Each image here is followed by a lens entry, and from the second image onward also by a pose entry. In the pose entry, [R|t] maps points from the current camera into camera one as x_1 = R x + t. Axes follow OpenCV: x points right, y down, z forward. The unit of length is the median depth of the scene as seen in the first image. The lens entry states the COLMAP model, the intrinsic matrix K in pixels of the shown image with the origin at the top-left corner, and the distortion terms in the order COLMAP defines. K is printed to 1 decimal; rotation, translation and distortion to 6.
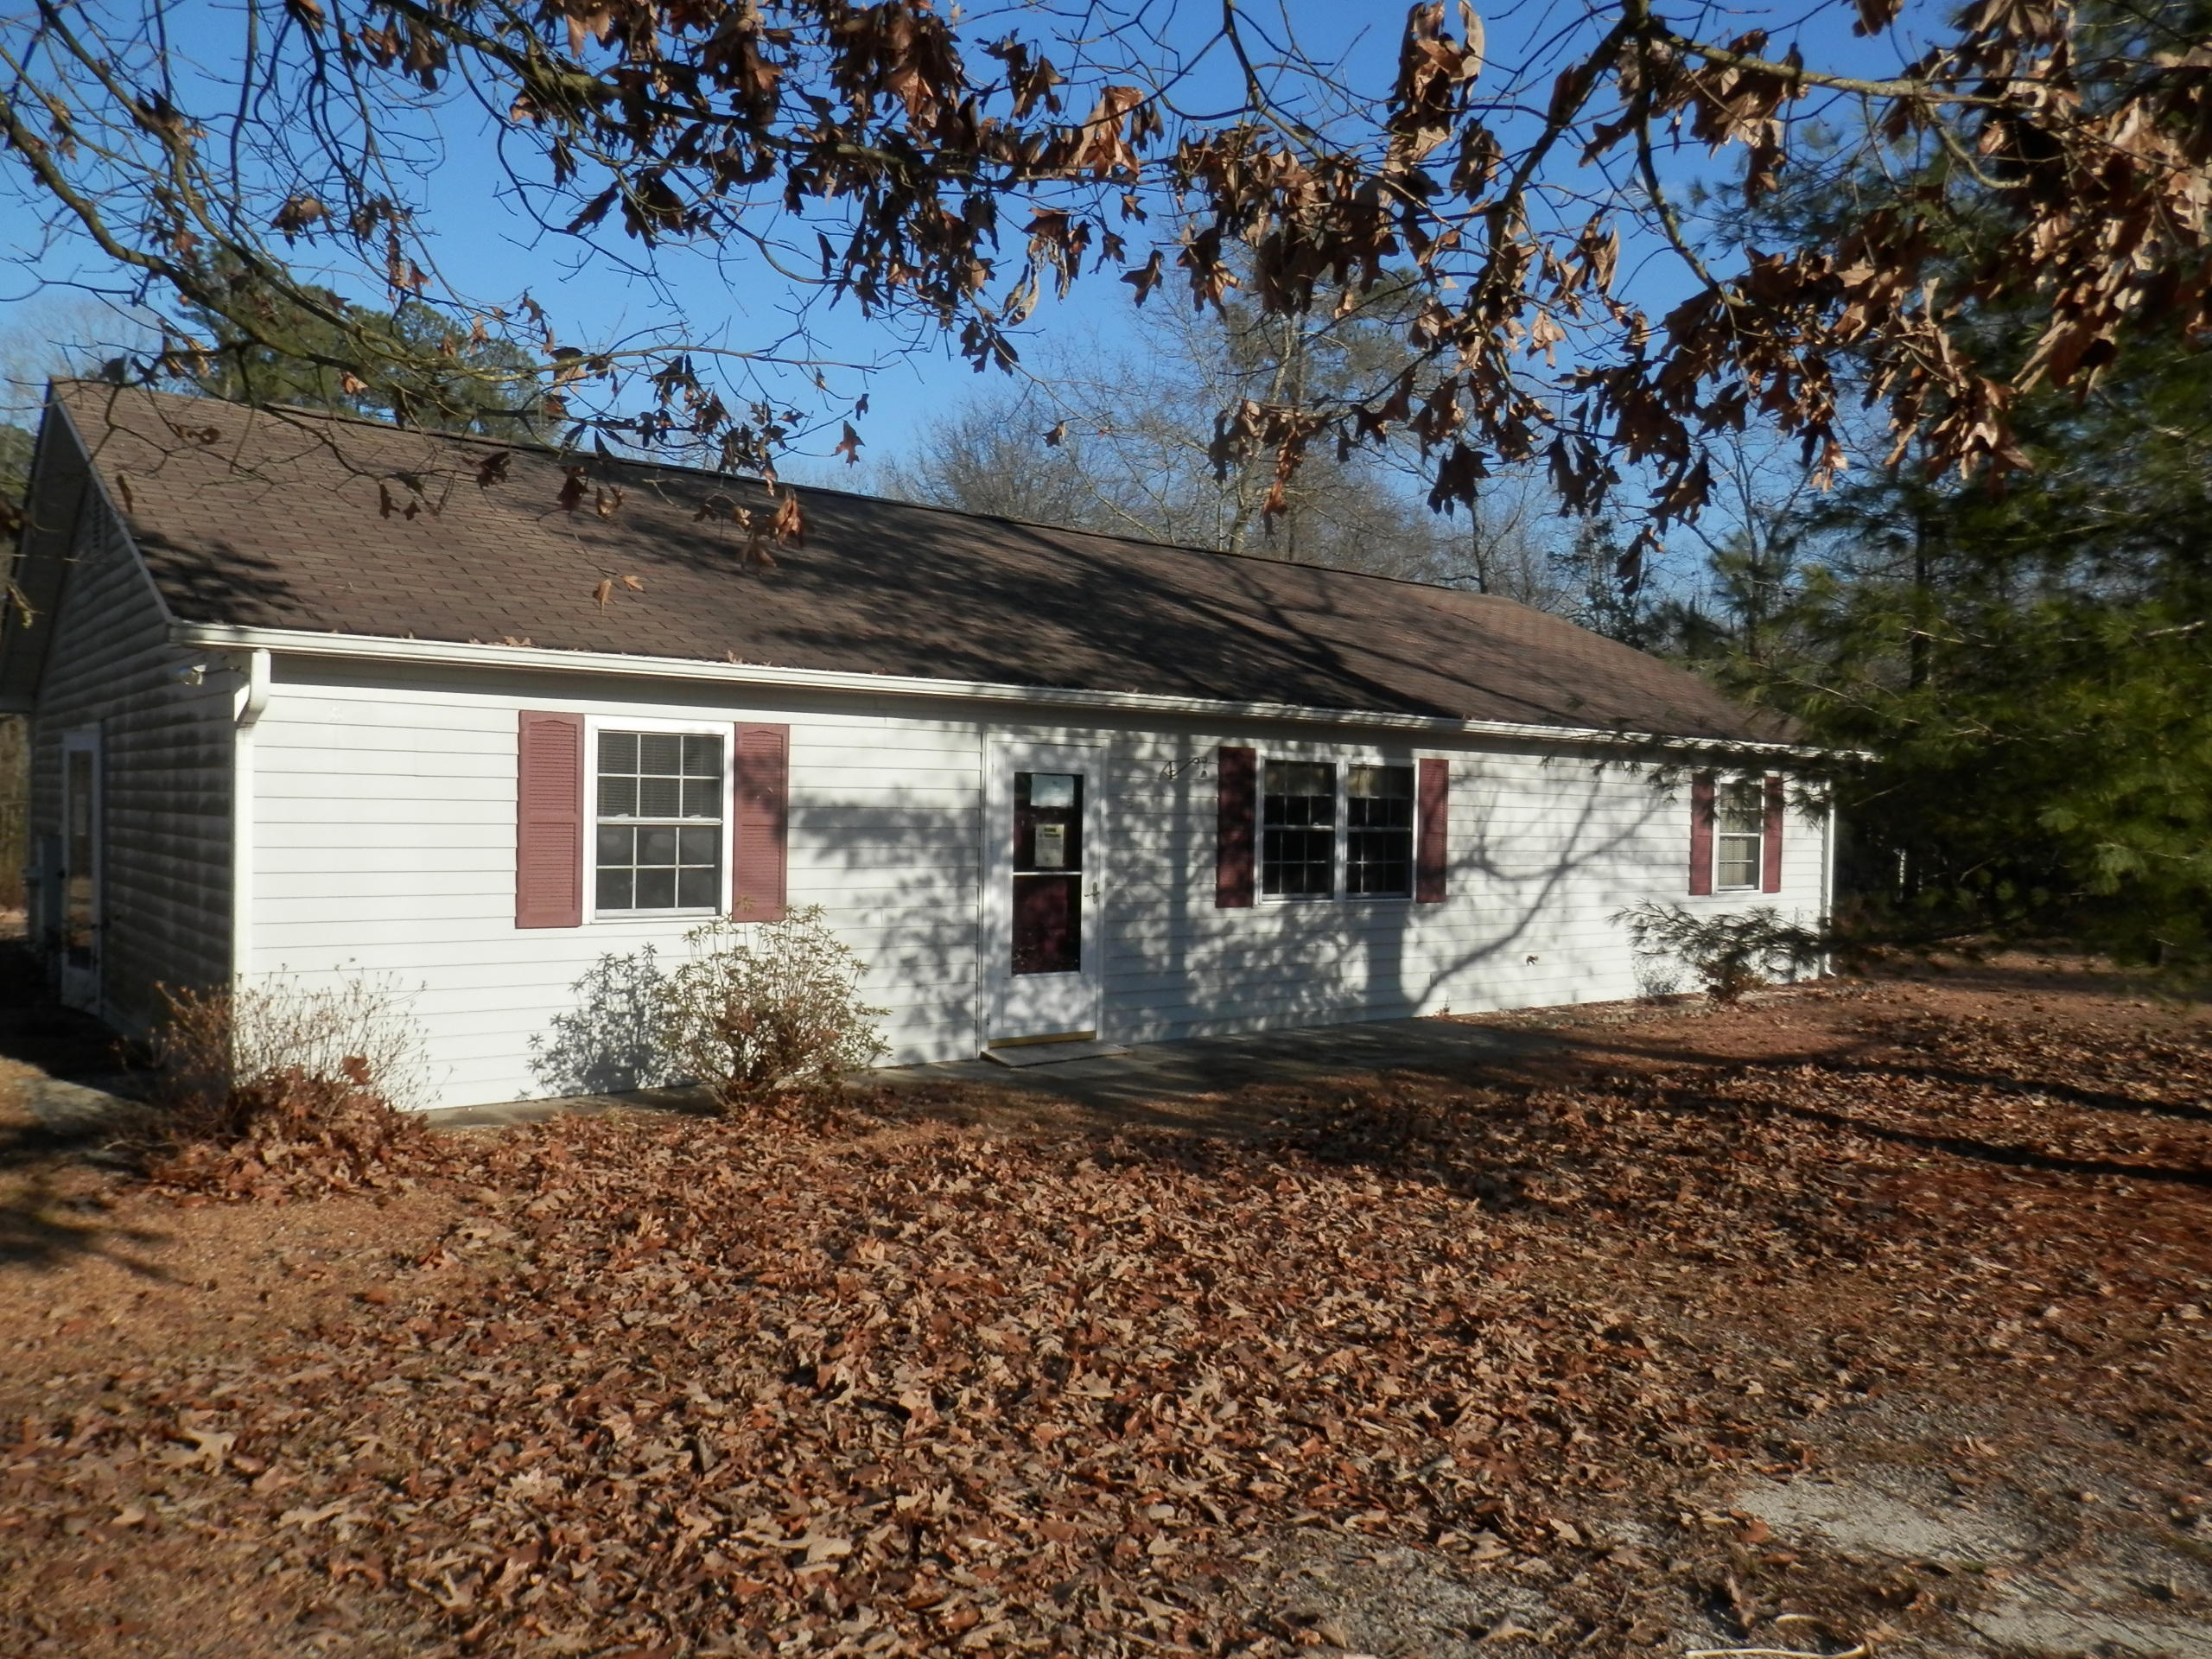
lens RADIAL K [[1642.9, 0, 1111.3], [0, 1642.9, 824.9], [0, 0, 1]] dist [-0.000509, 0.003871]
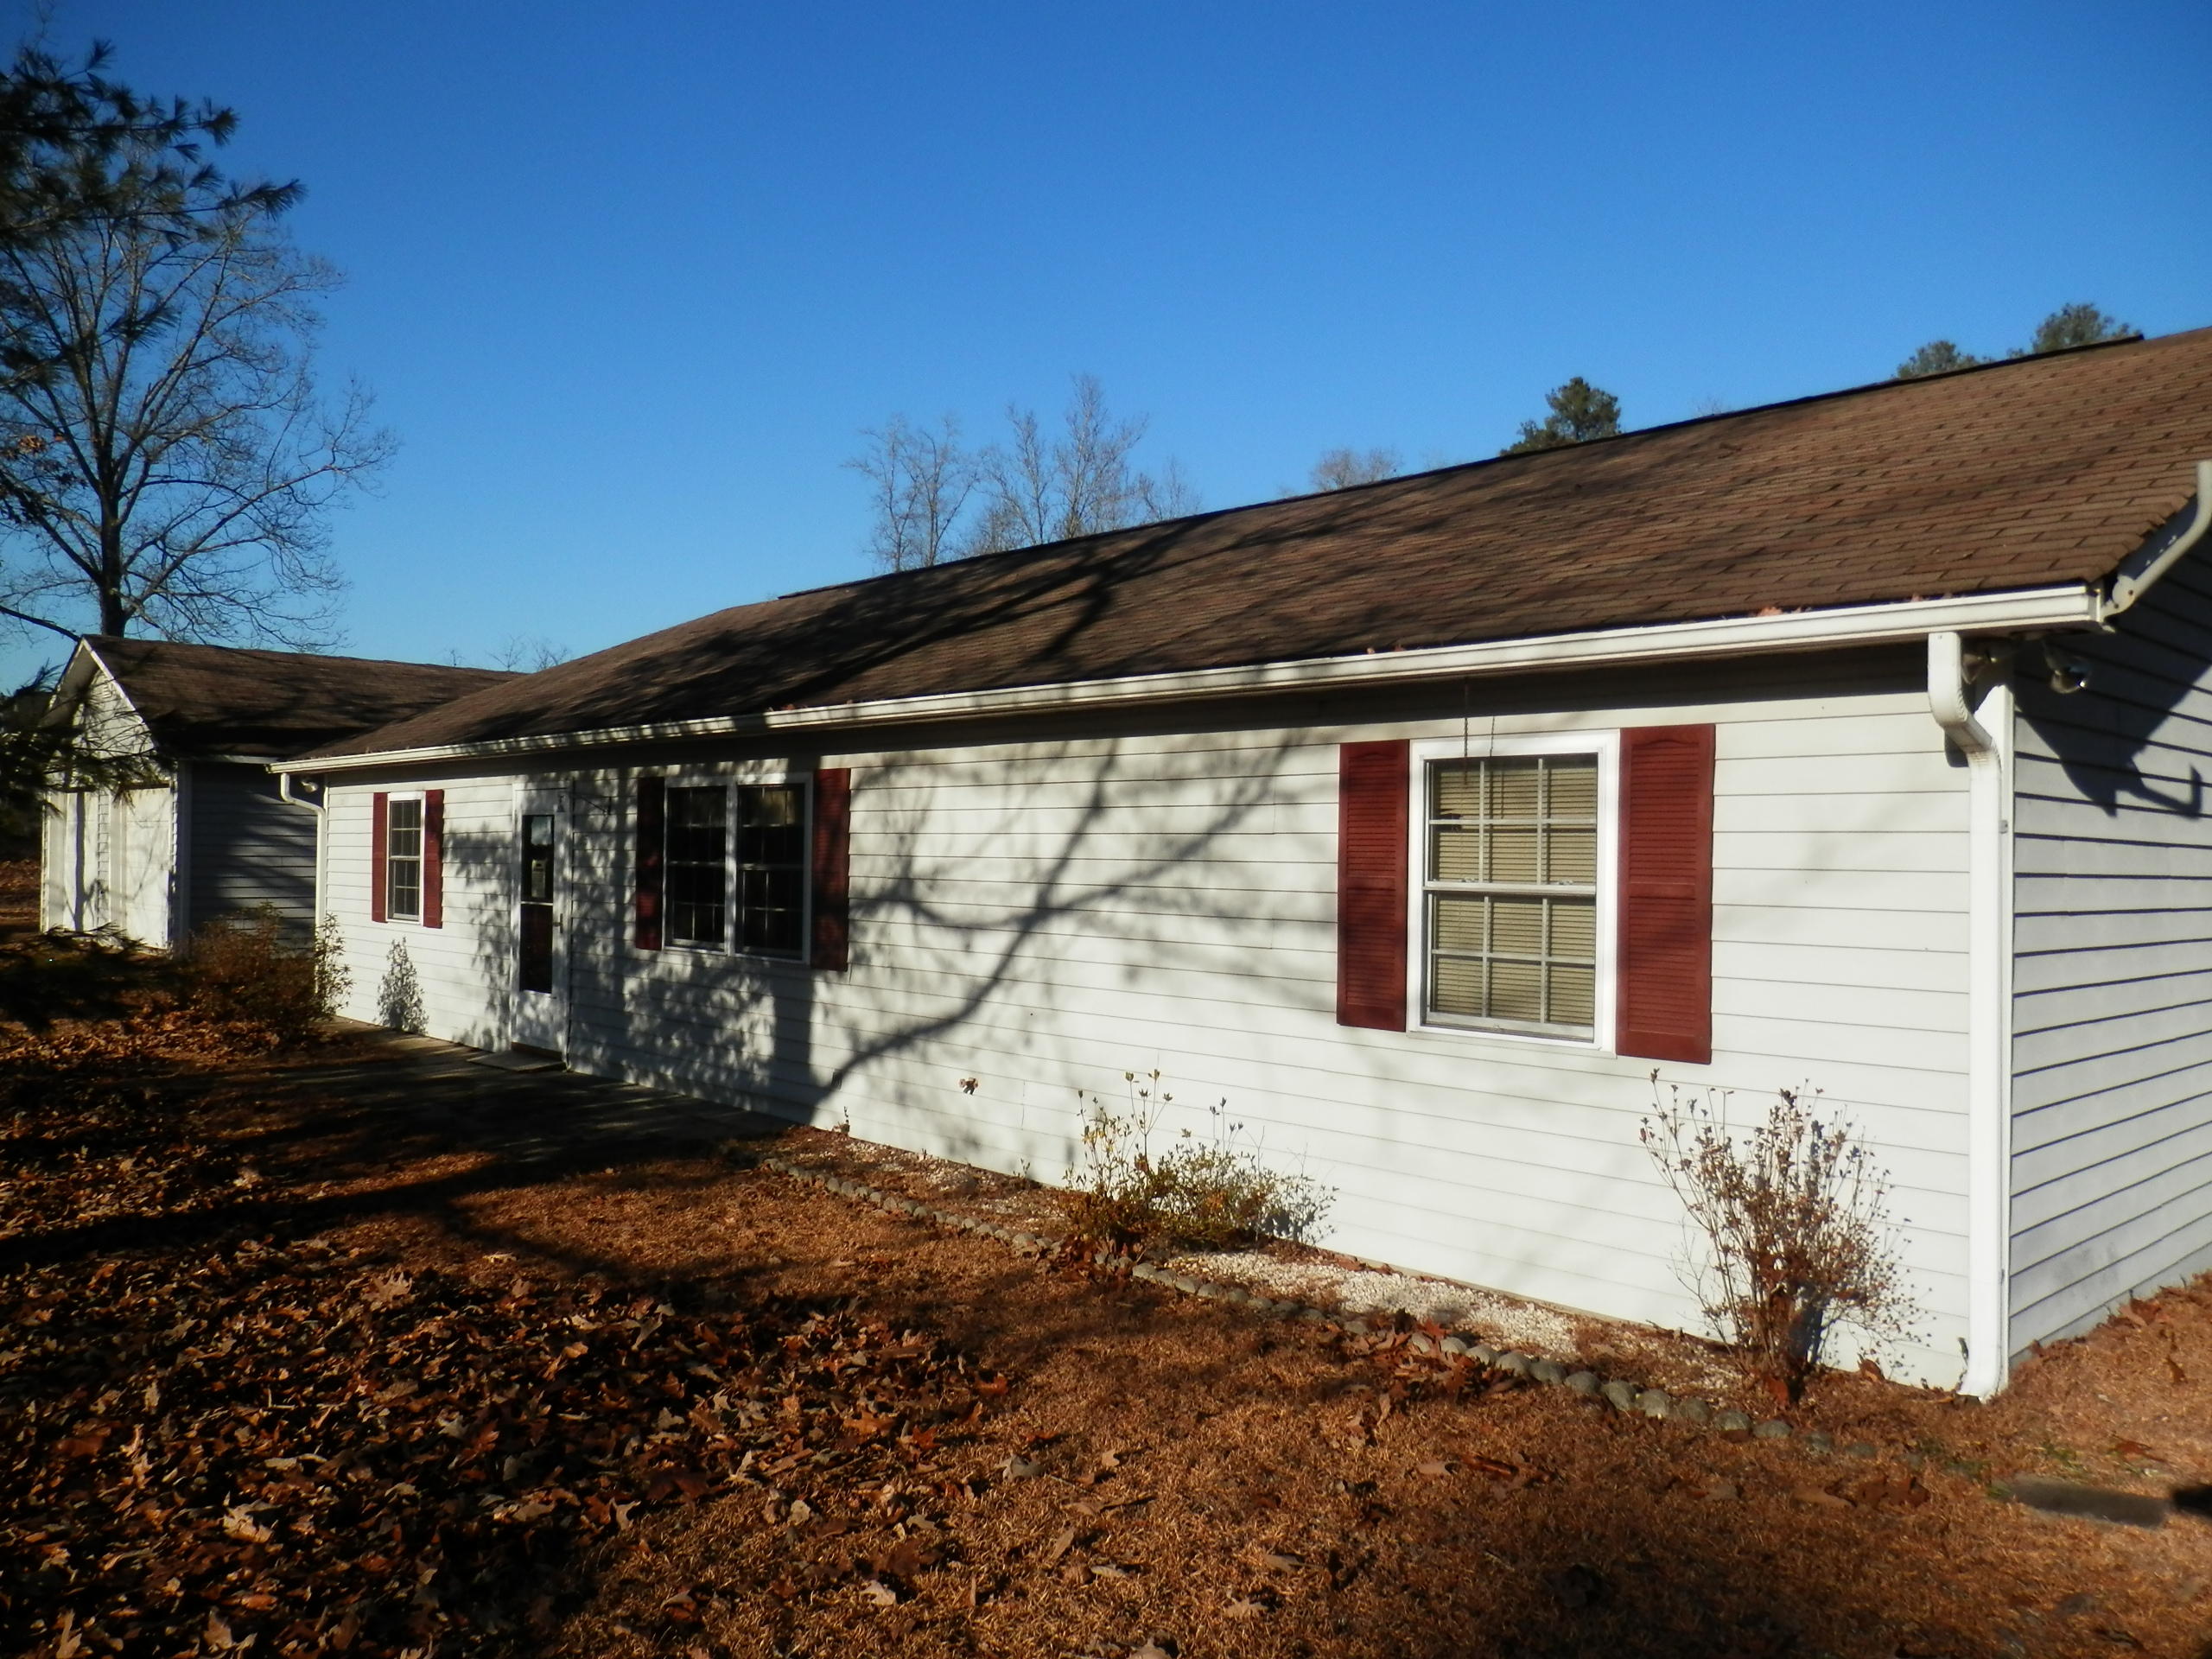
lens RADIAL K [[1642.9, 0, 1111.3], [0, 1642.9, 824.9], [0, 0, 1]] dist [-0.000509, 0.003871]
pose [[0.090584, -0.029210, -0.995460, 0.909200], [0.010252, 0.999544, -0.028397, 0.011900], [0.995836, -0.007633, 0.090843, 1.028761]]
